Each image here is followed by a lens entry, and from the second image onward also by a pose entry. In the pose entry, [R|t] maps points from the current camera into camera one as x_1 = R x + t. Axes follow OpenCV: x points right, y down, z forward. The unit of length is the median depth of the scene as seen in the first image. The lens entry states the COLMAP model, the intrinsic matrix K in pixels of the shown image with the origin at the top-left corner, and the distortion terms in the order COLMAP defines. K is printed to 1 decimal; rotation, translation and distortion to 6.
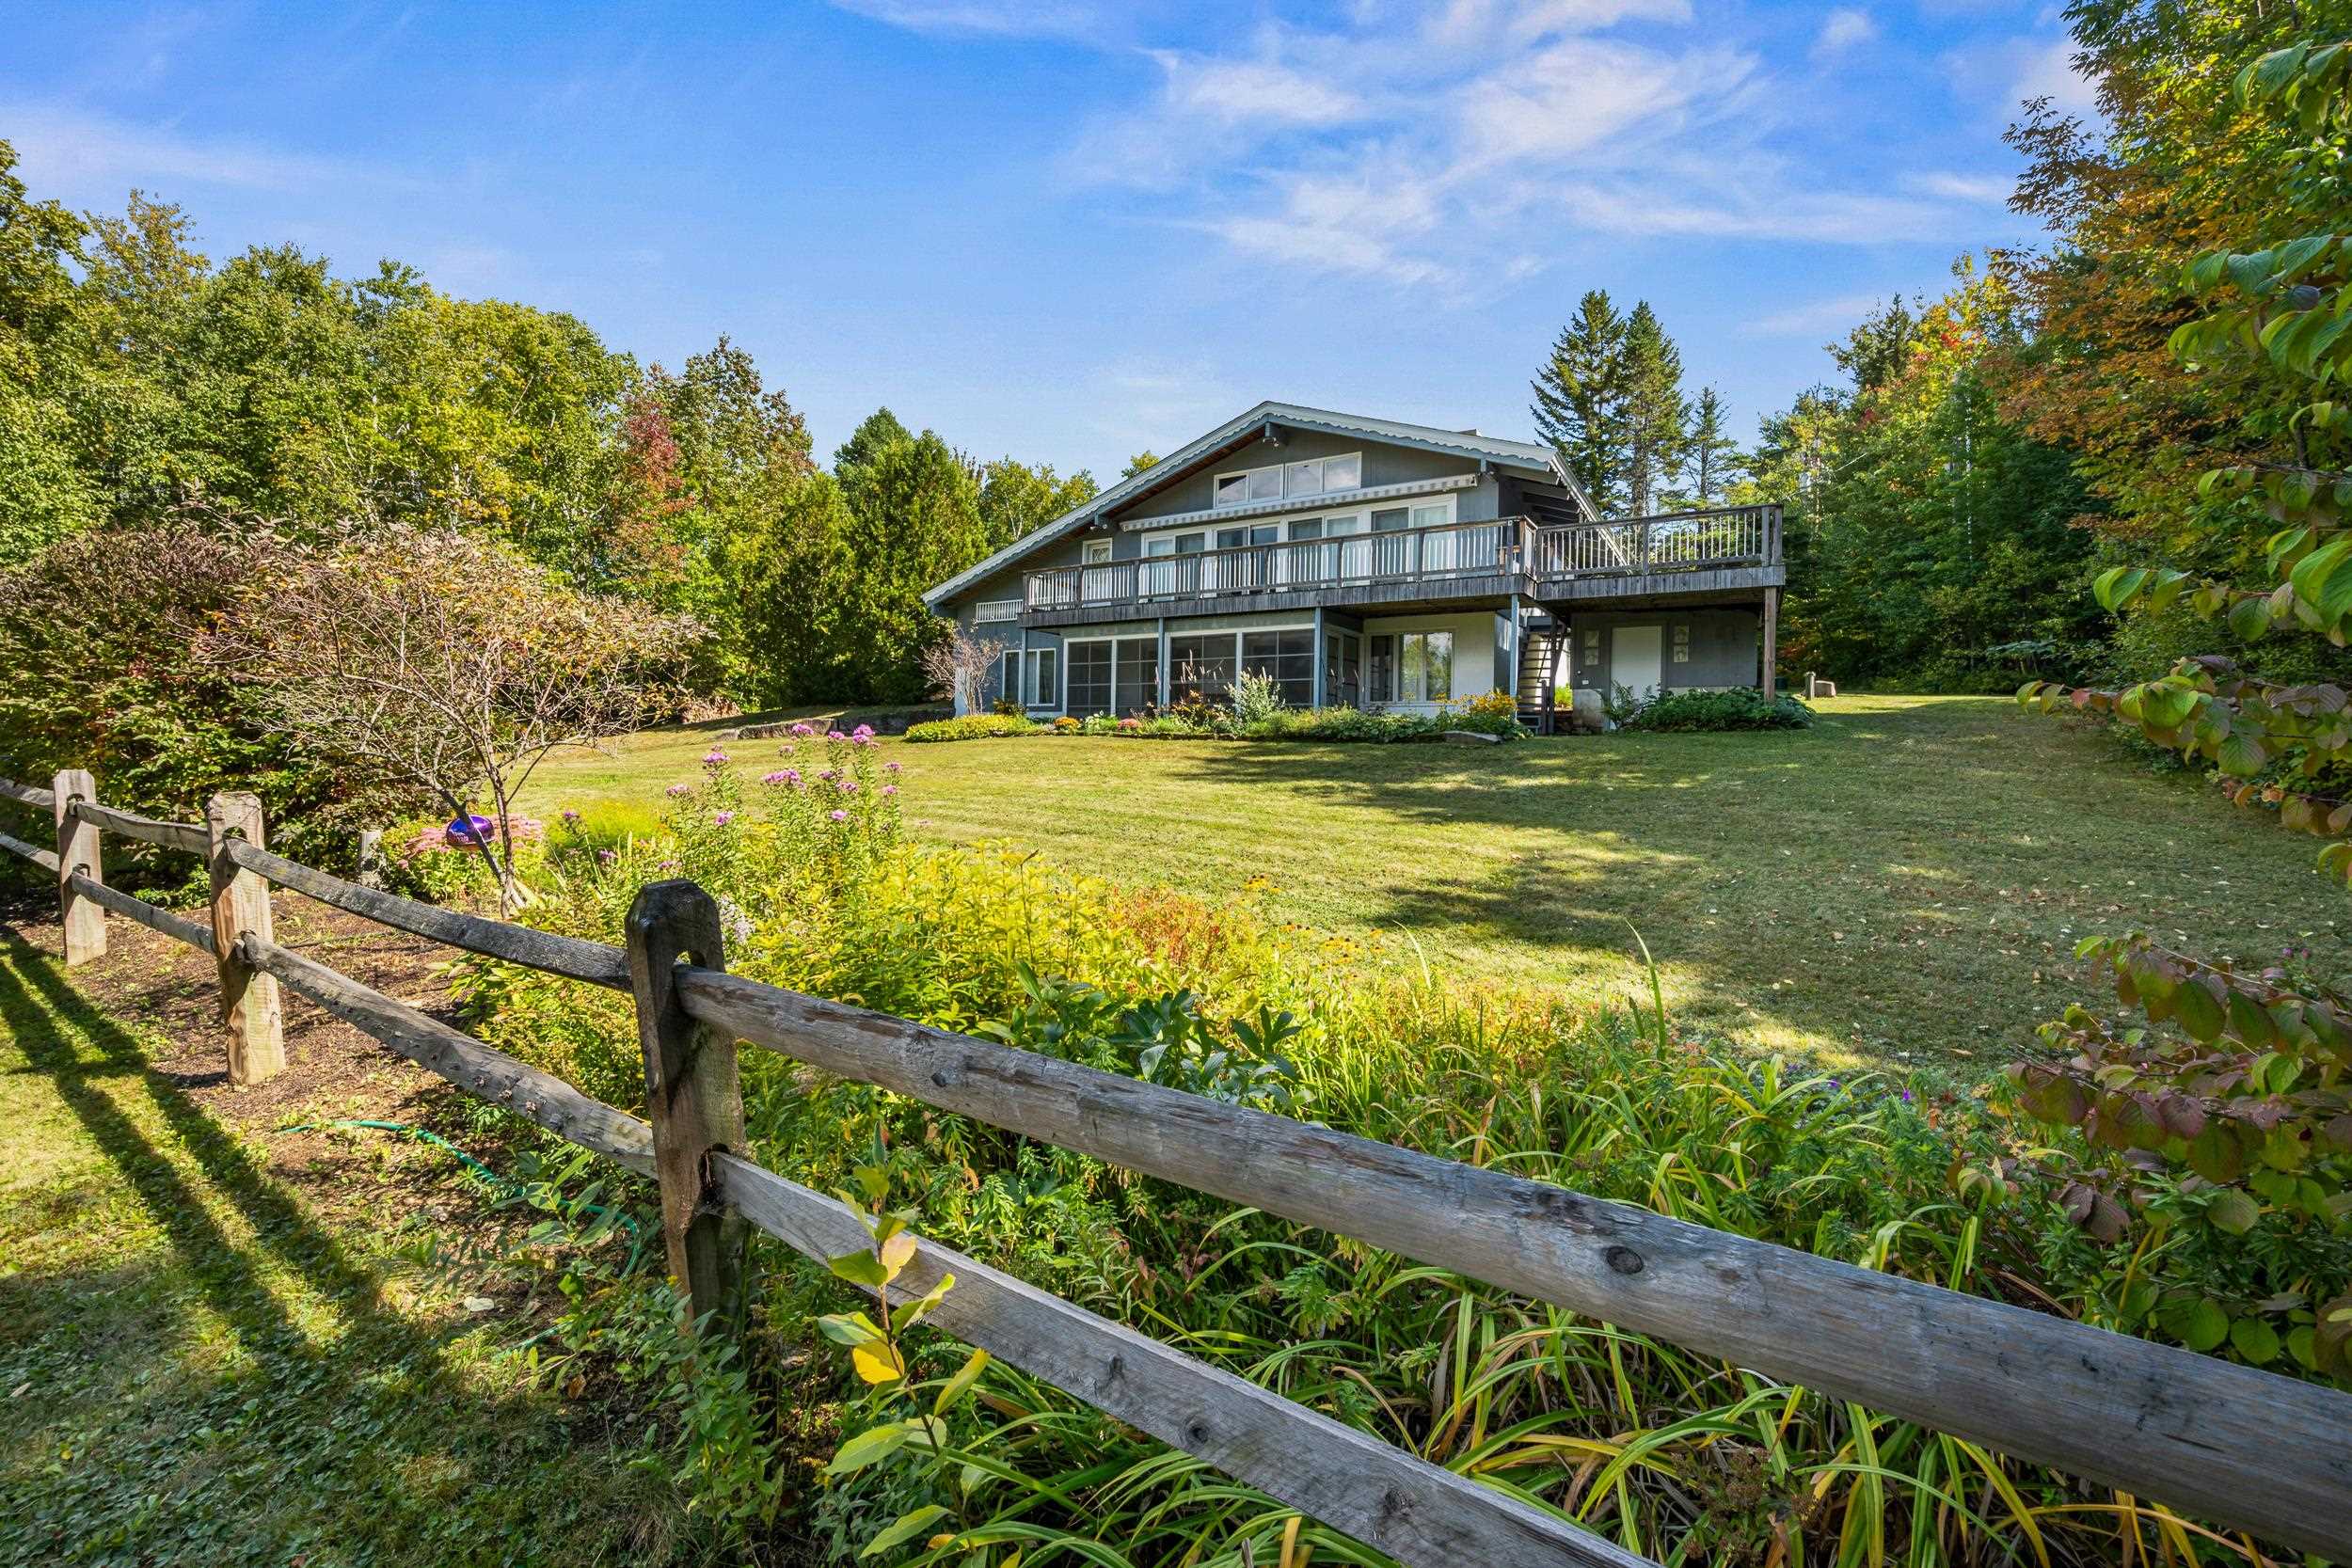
lens RADIAL K [[940.1, 0, 1182.5], [0, 940.1, 742.4], [0, 0, 1]] dist [-0.002396, 0.000914]
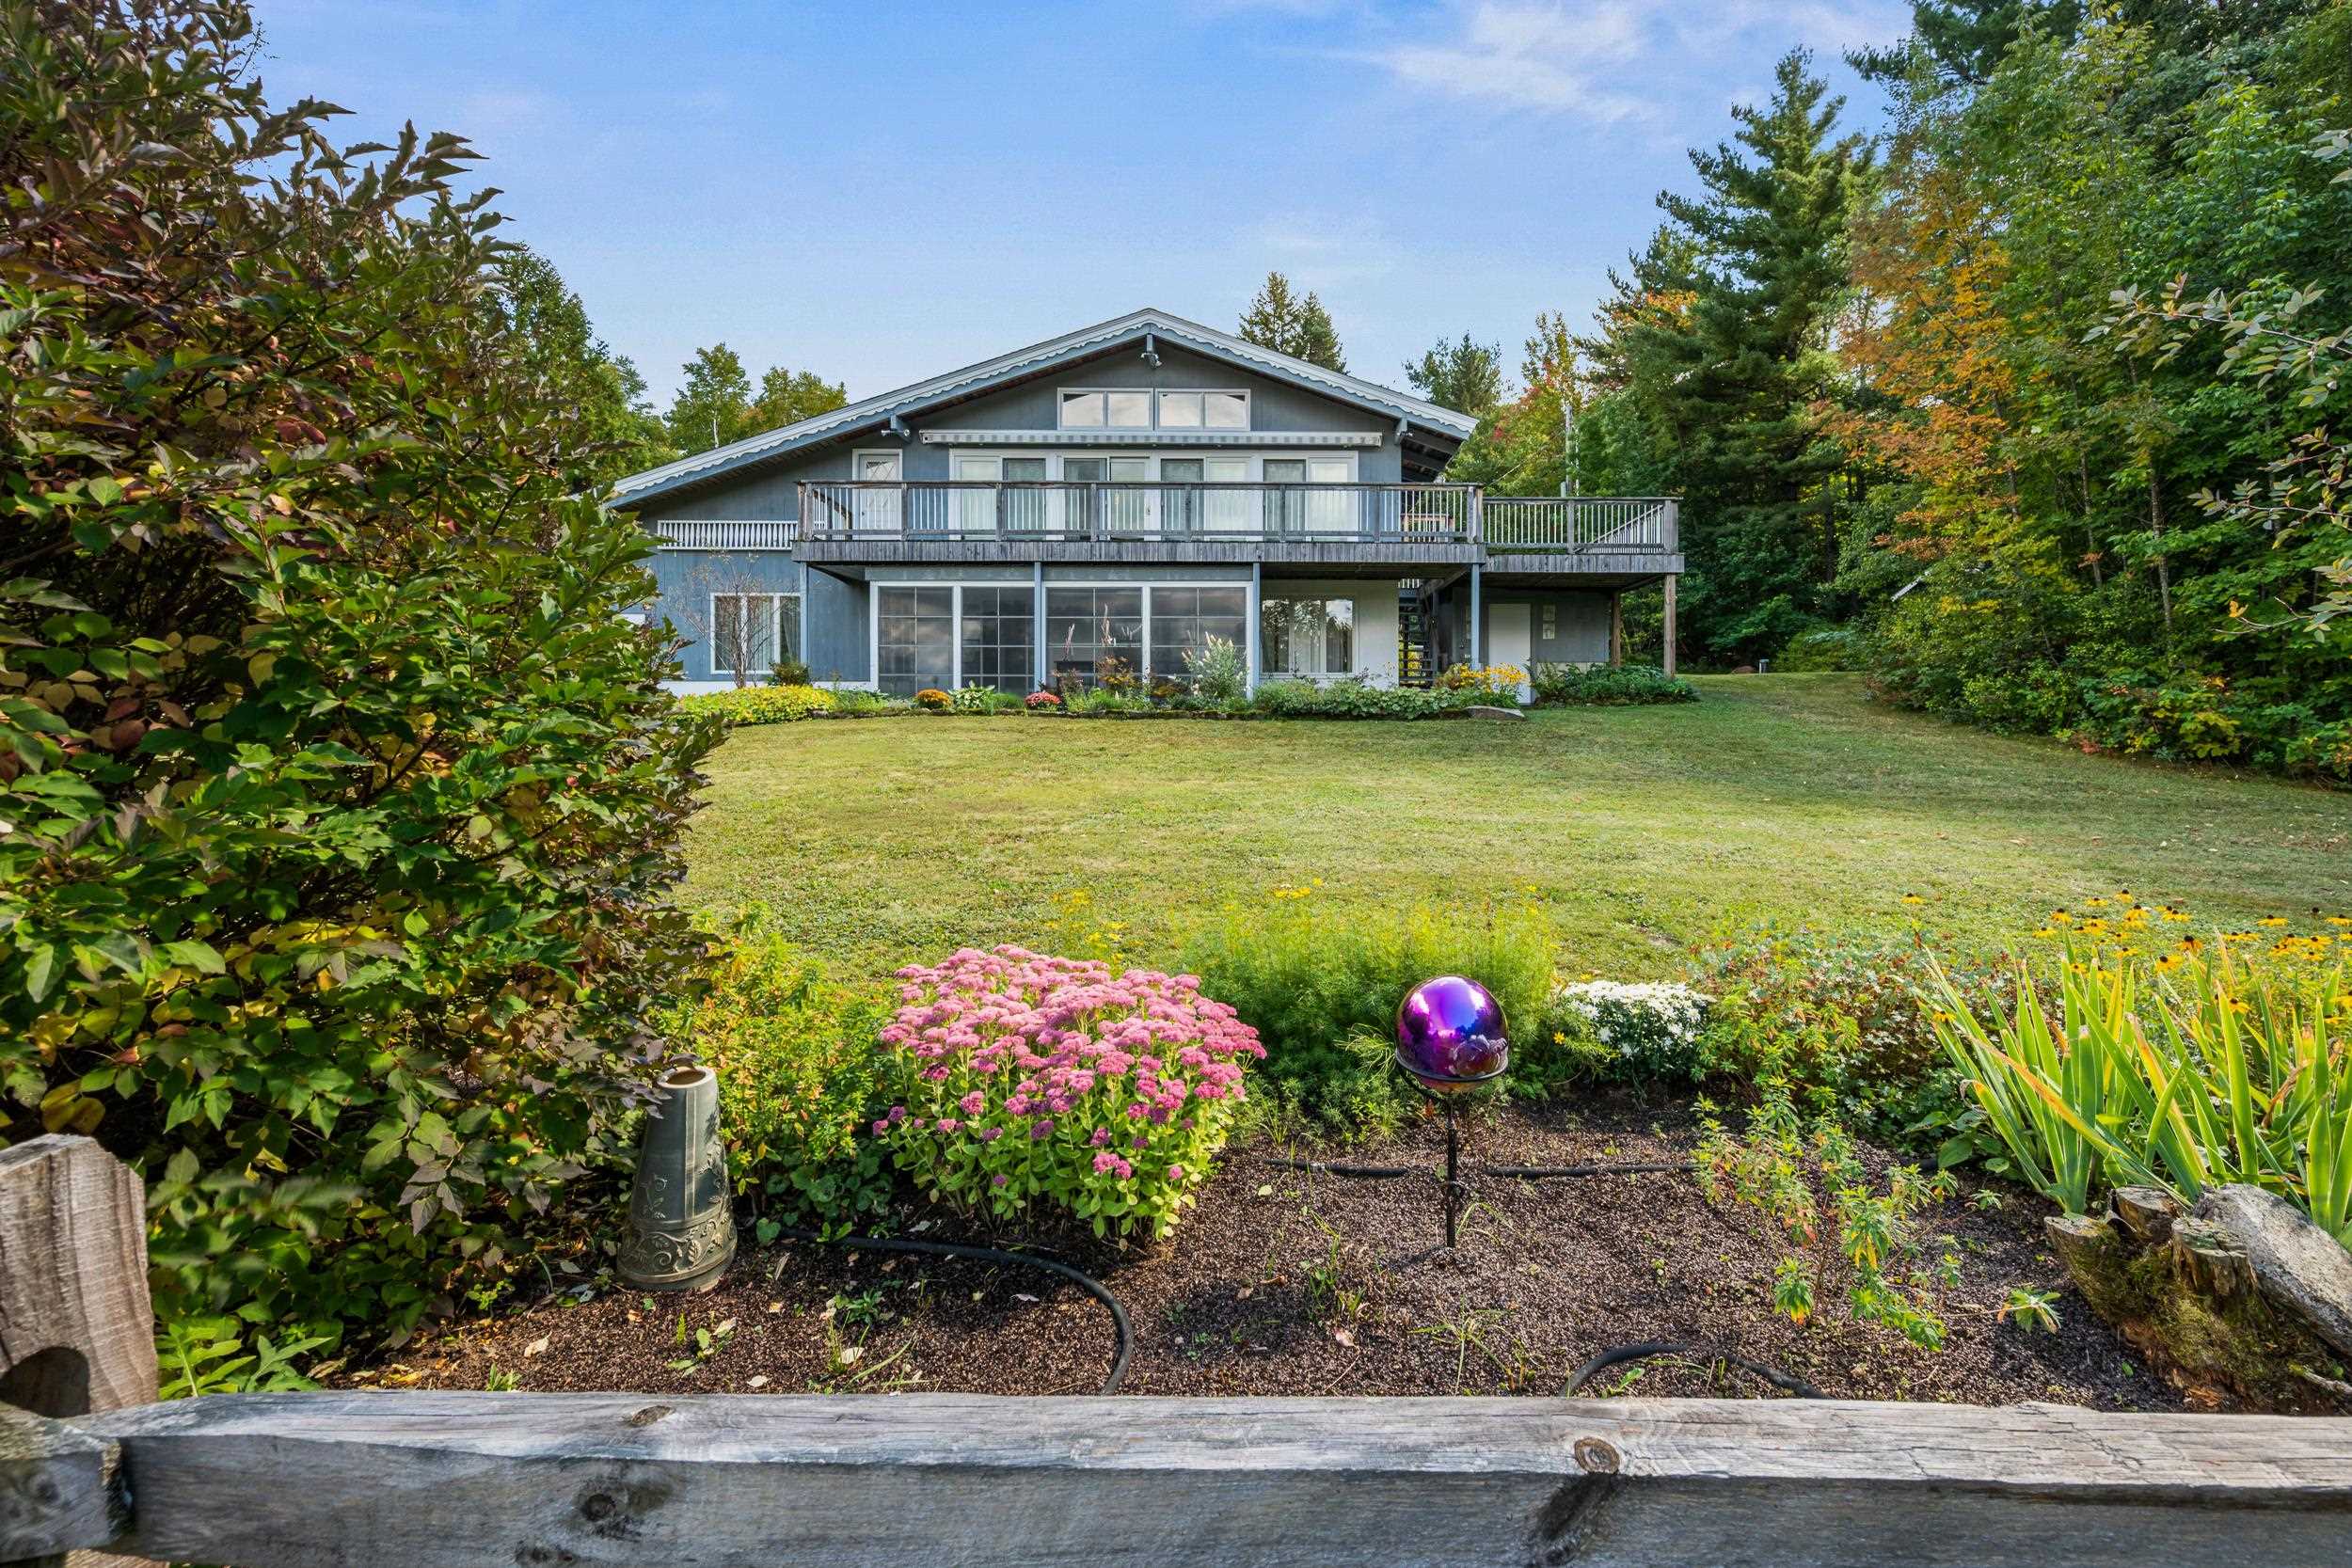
lens RADIAL K [[997.6, 0, 1248.7], [0, 997.6, 729.0], [0, 0, 1]] dist [-0.001046, -0.000323]
pose [[0.835963, -0.019182, 0.548450, -0.400558], [0.013095, 0.999802, 0.015009, -0.007026], [-0.548629, -0.005365, 0.836049, 0.269554]]
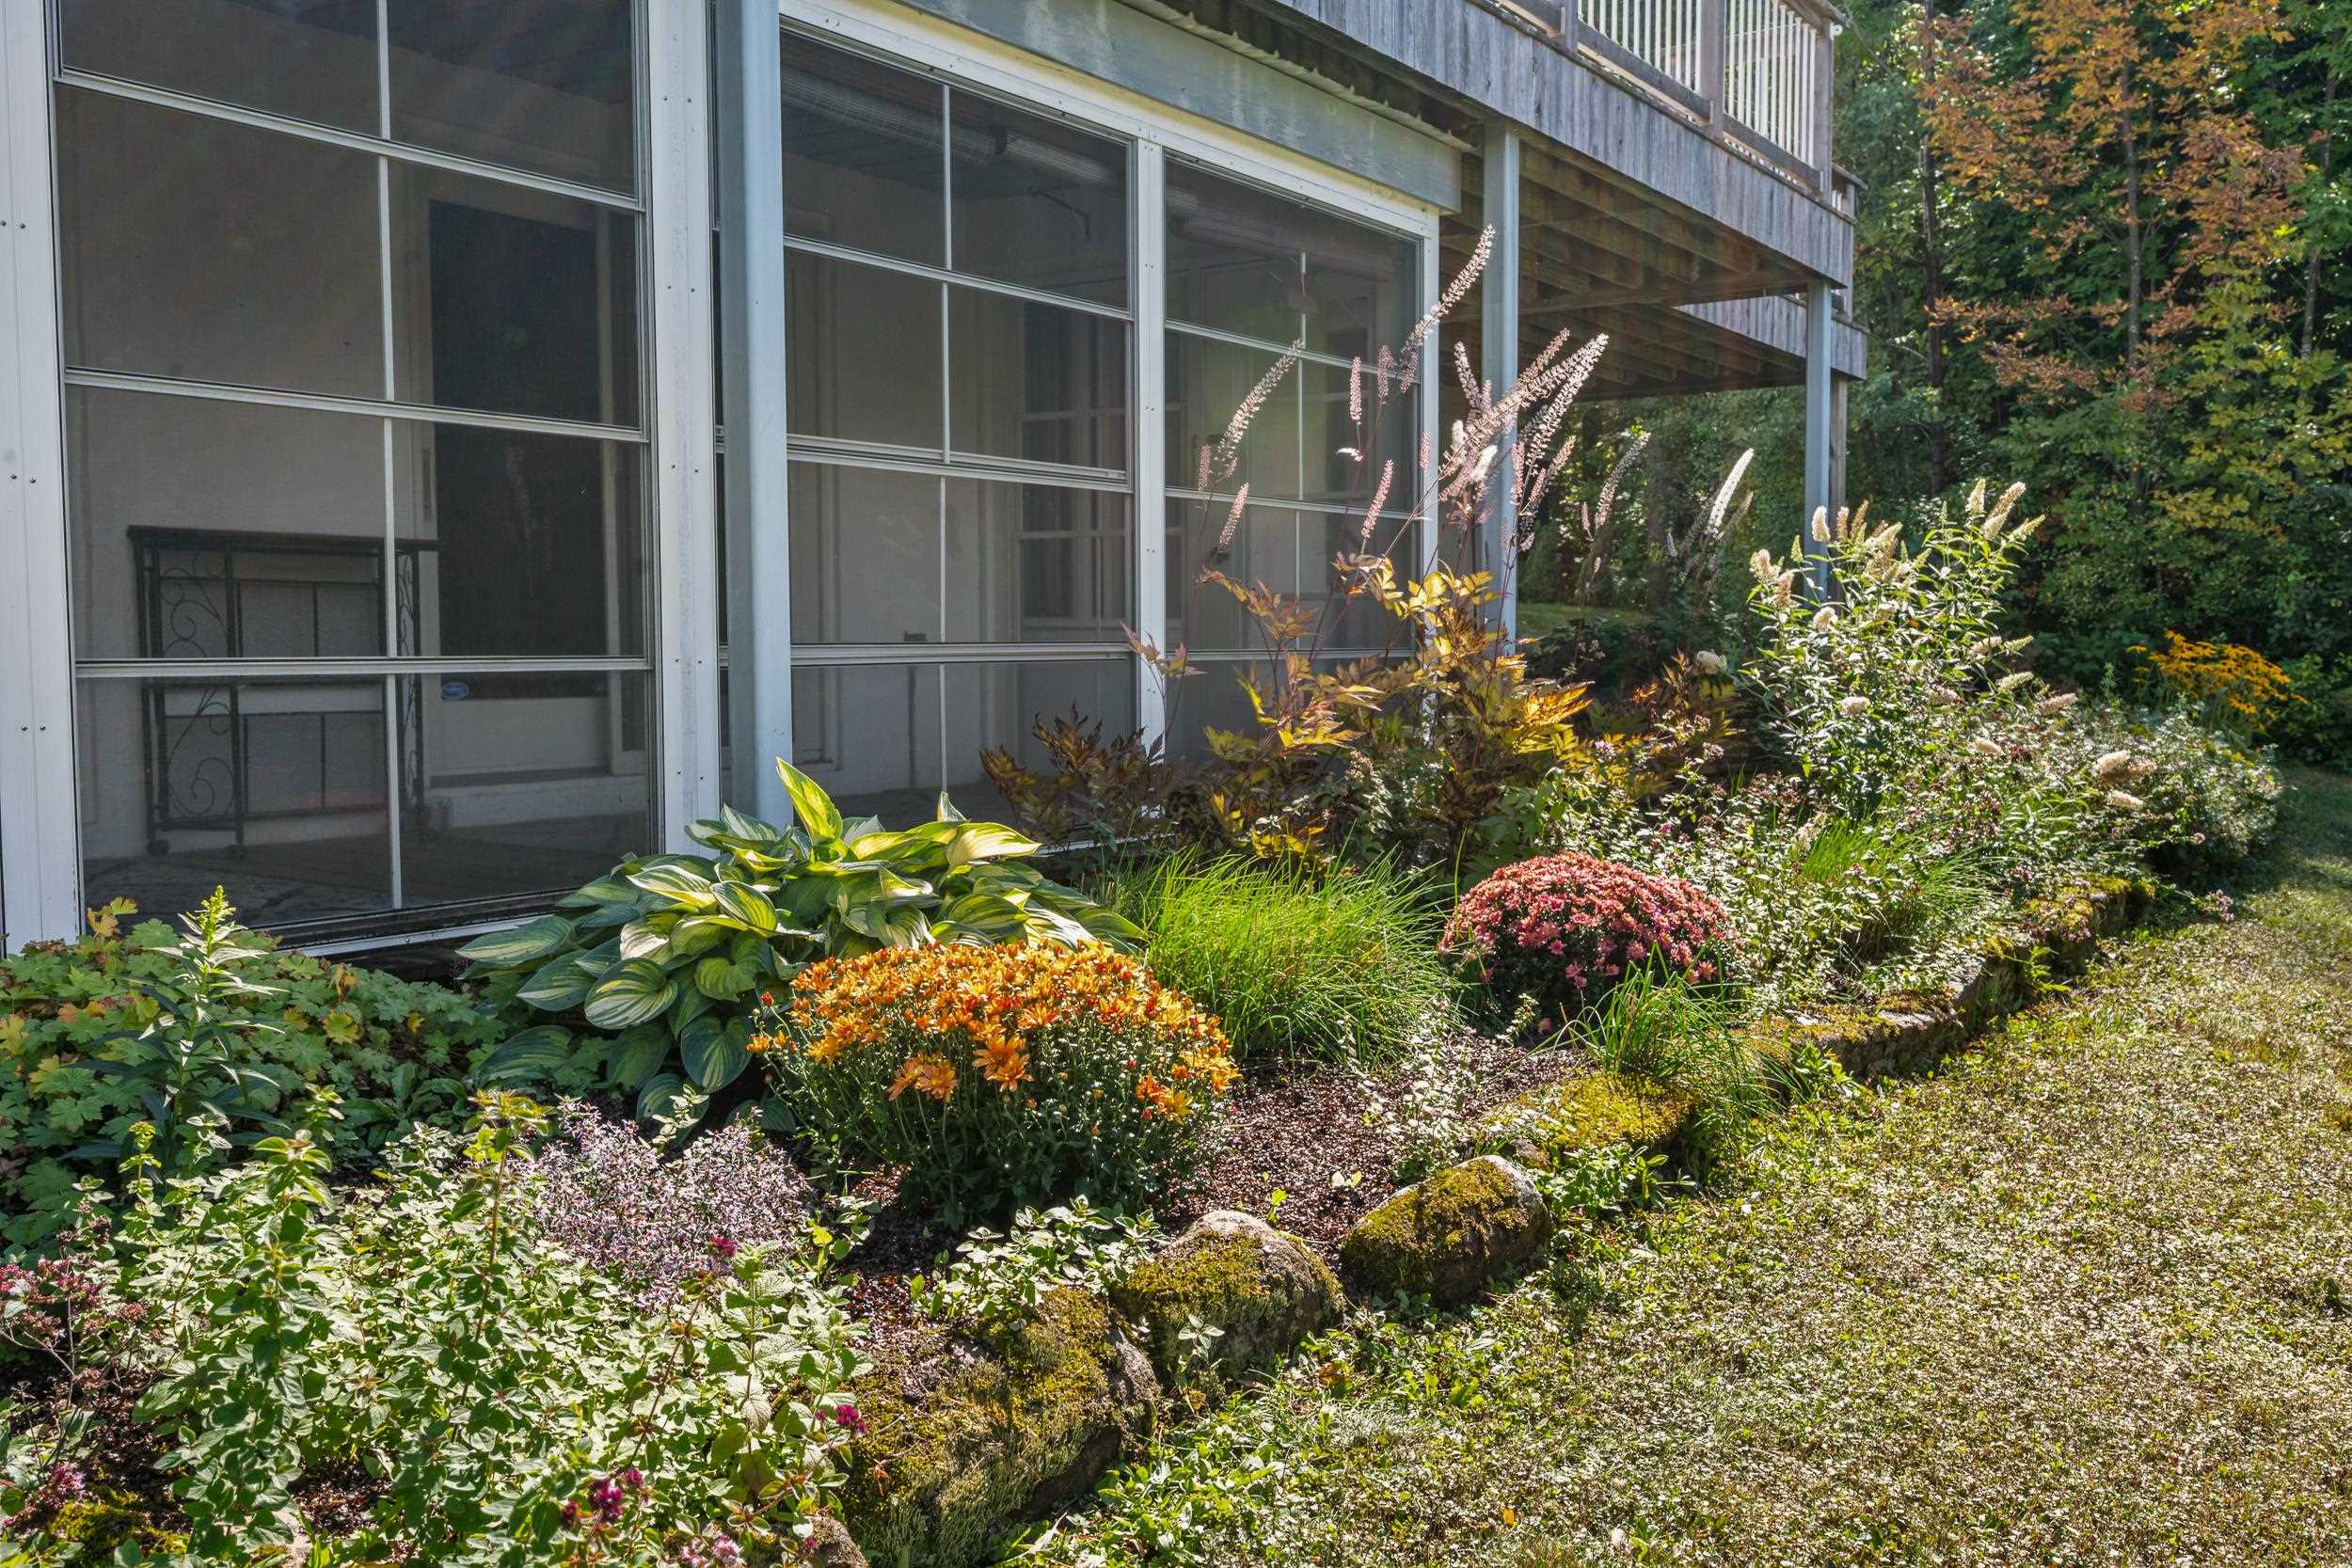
lens RADIAL K [[2014.5, 0, 1180.4], [0, 2014.5, 790.7], [0, 0, 1]] dist [-0.010774, -0.005182]
pose [[0.036588, -0.079210, 0.996186, -0.286054], [0.003411, 0.996858, 0.079139, -0.052186], [-0.999325, 0.000502, 0.036743, 1.156349]]
